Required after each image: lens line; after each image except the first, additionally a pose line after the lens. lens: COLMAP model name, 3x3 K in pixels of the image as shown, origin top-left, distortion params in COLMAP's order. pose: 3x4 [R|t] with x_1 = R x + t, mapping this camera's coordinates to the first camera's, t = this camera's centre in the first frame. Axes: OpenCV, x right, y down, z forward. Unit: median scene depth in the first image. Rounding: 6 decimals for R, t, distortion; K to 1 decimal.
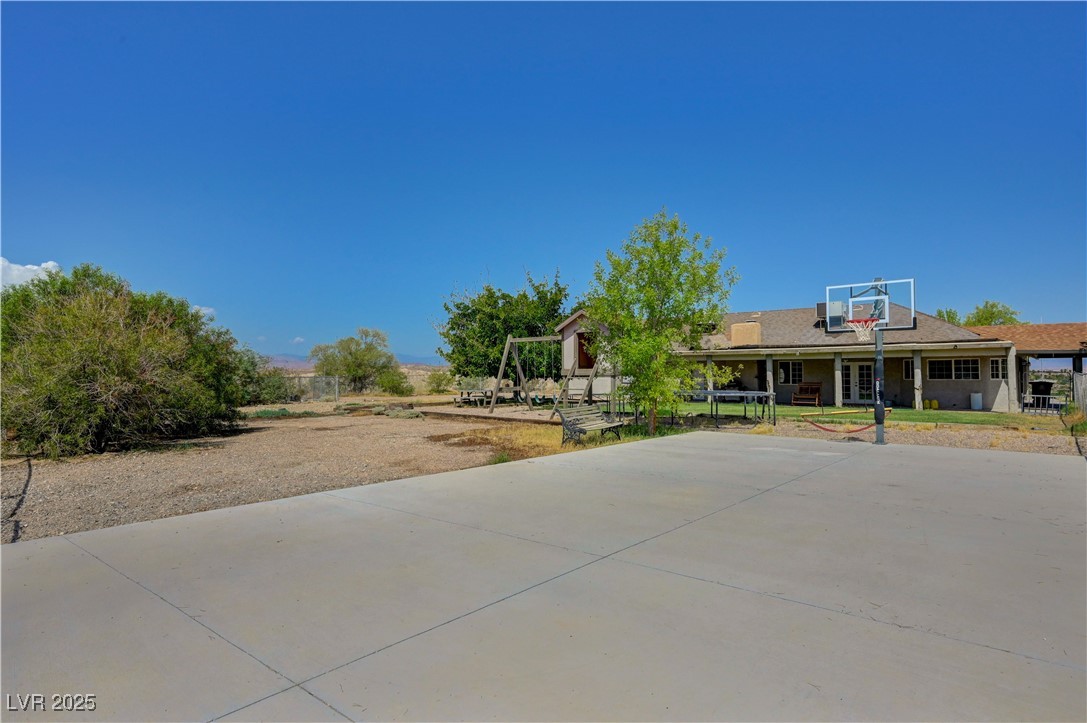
lens RADIAL K [[610.1, 0, 545.3], [0, 610.1, 359.9], [0, 0, 1]] dist [0.006331, 0.001149]
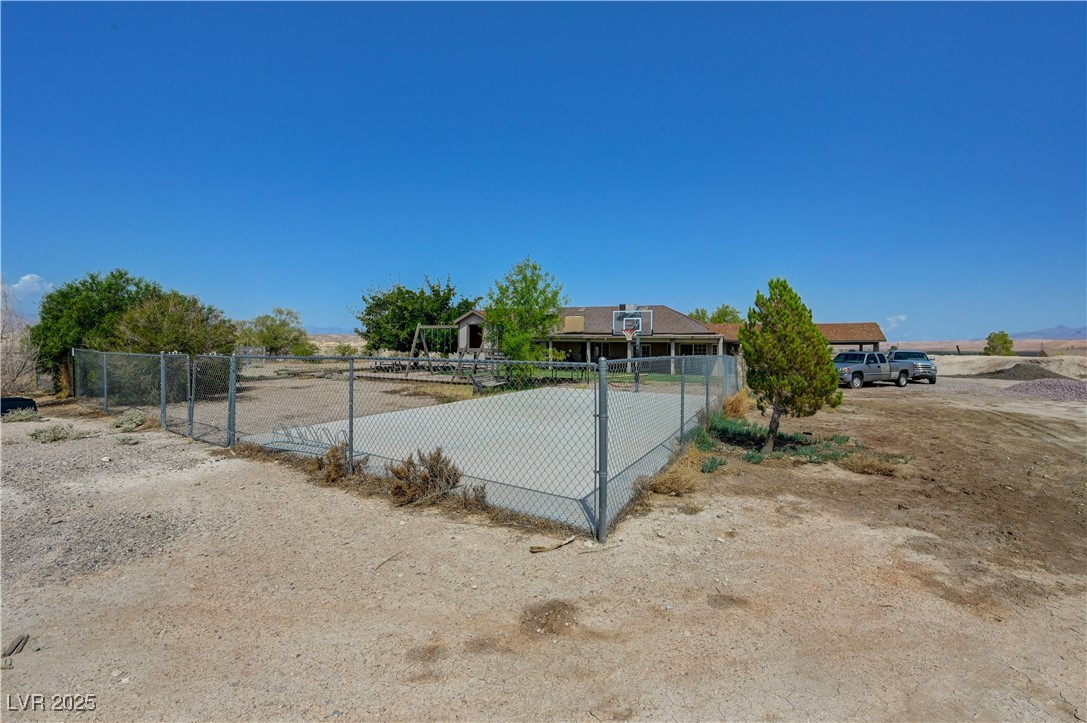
lens RADIAL K [[483.3, 0, 540.4], [0, 483.3, 359.2], [0, 0, 1]] dist [-0.003373, 0.000167]
pose [[0.969626, 0.008213, 0.244453, -0.054139], [-0.020666, 0.998613, 0.048419, -0.015331], [-0.243717, -0.052001, 0.968451, -0.173397]]
